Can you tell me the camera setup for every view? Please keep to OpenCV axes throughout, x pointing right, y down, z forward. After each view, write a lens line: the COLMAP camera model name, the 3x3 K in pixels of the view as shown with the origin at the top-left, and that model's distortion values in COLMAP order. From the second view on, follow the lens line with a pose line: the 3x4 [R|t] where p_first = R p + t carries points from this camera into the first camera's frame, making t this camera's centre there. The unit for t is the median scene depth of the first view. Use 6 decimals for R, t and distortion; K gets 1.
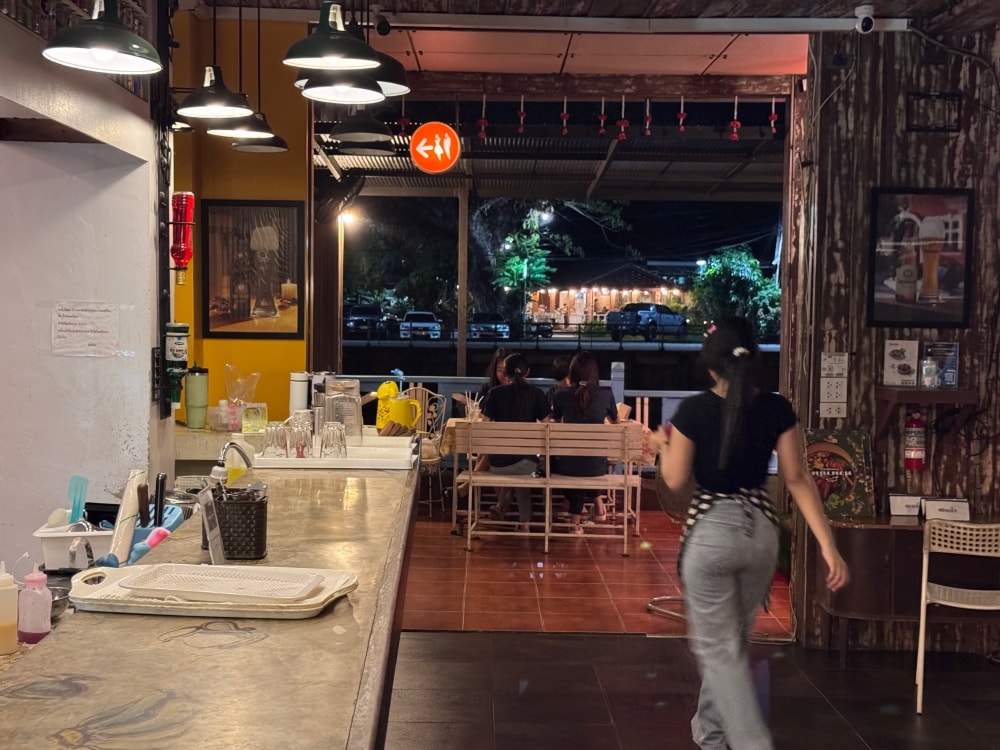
lens RADIAL K [[1378.8, 0, 499.7], [0, 1378.8, 377.2], [0, 0, 1]] dist [0.103900, 0.000000]
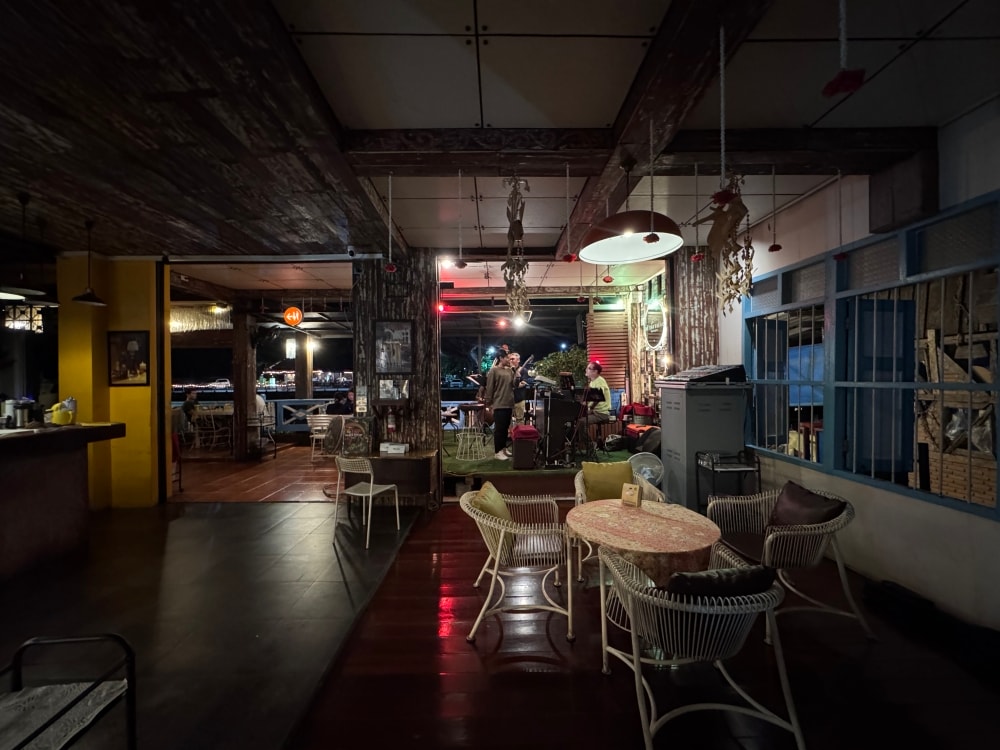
lens RADIAL K [[403.1, 0, 500.5], [0, 403.1, 374.2], [0, 0, 1]] dist [-0.000791, -0.000017]
pose [[0.999631, -0.026439, -0.006228, 0.497521], [0.025999, 0.997712, -0.062414, 0.013274], [0.007864, 0.062230, 0.998031, 0.281507]]
